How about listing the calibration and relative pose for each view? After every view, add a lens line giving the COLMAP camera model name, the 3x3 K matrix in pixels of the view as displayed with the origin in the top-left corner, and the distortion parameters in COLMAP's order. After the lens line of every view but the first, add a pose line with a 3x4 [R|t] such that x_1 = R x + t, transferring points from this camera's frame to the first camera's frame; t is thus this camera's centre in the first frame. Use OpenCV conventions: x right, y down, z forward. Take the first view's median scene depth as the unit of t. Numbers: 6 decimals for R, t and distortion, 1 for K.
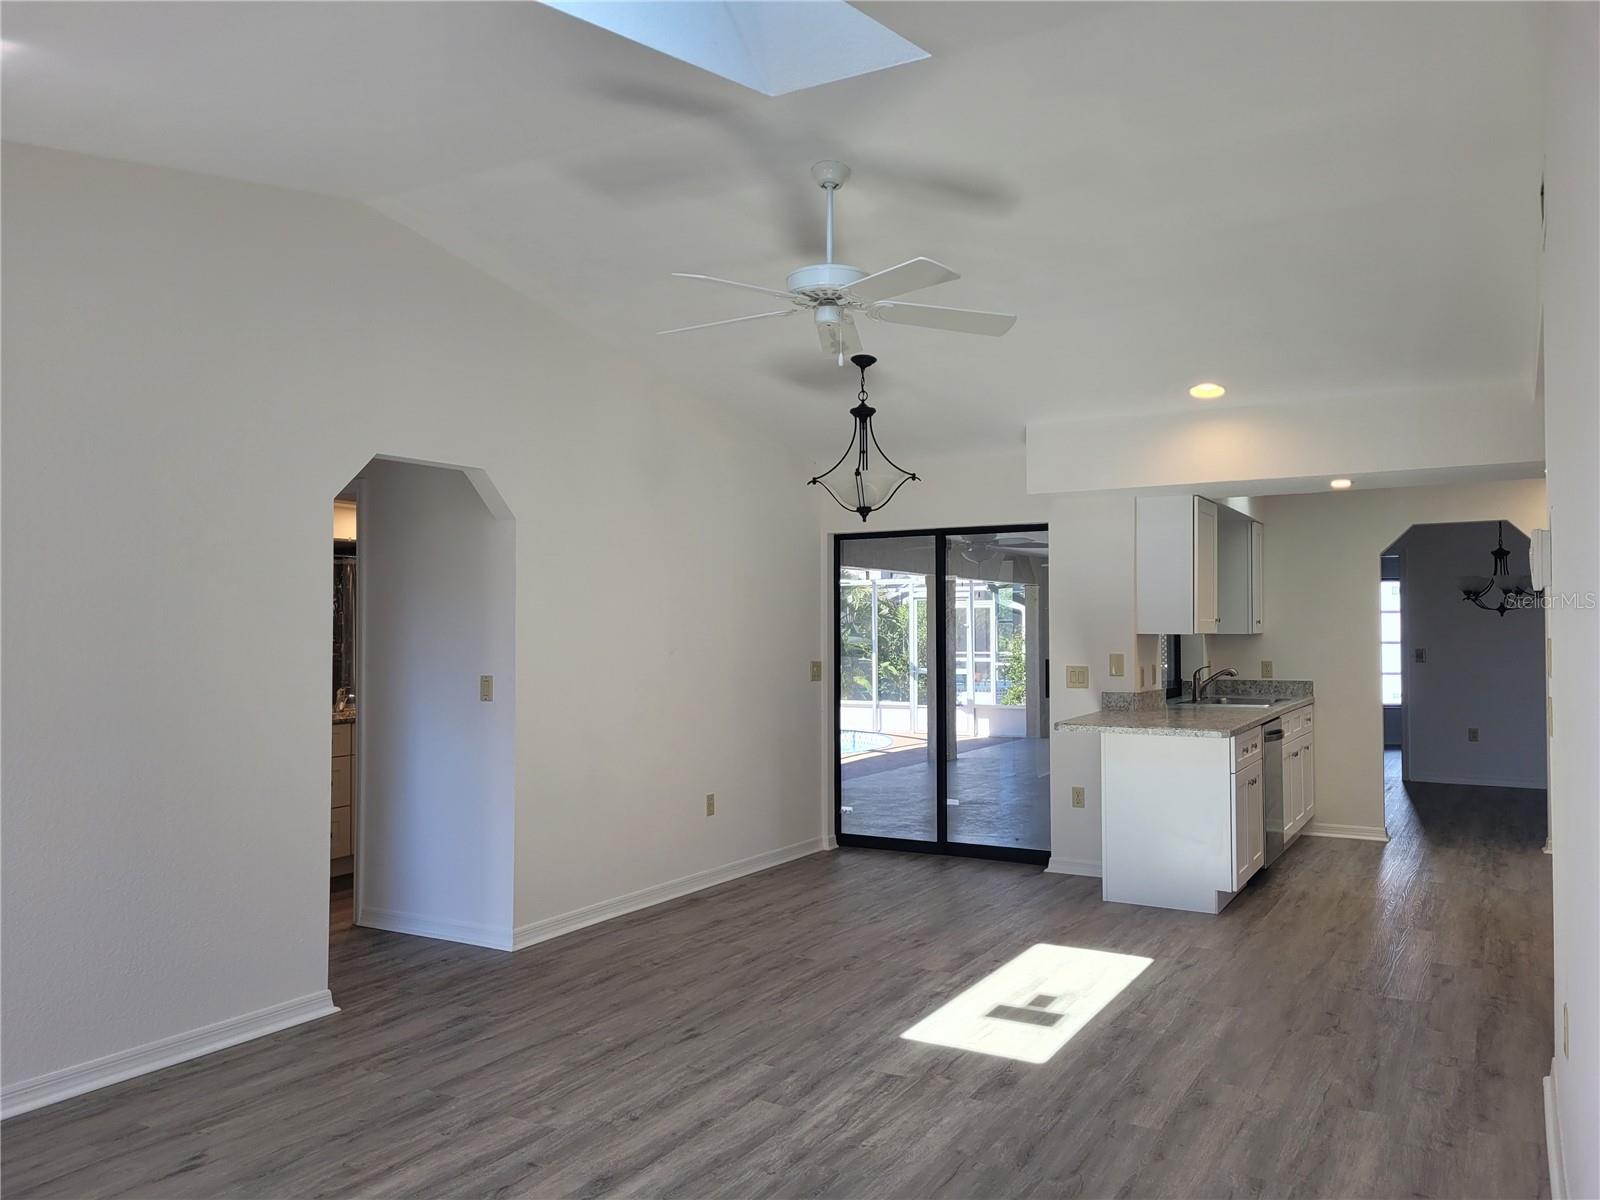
lens RADIAL K [[1214.6, 0, 791.1], [0, 1214.6, 605.3], [0, 0, 1]] dist [0.012328, 0.004041]
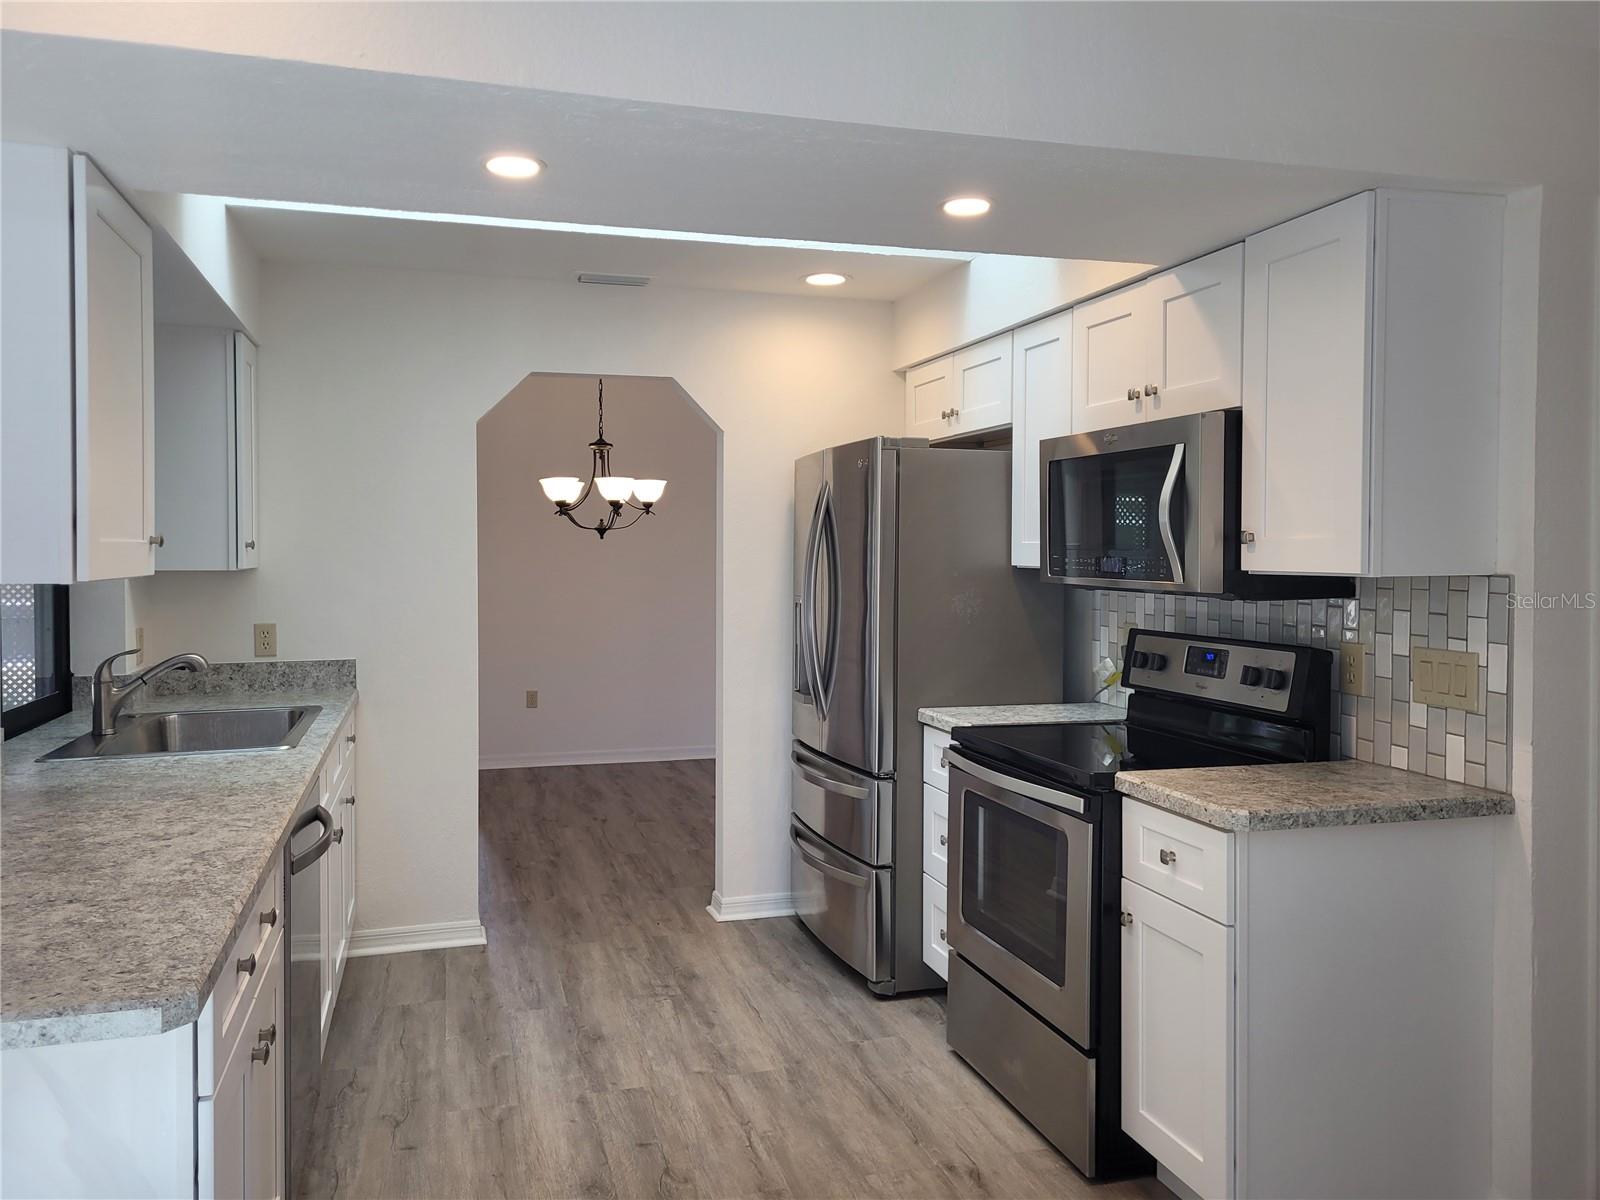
lens RADIAL K [[1214.6, 0, 796.3], [0, 1214.6, 588.9], [0, 0, 1]] dist [0.012328, 0.004041]
pose [[0.686937, -0.018168, 0.726490, 0.184114], [-0.019948, 0.998839, 0.043840, 0.005687], [-0.726443, -0.044607, 0.685777, 0.516357]]
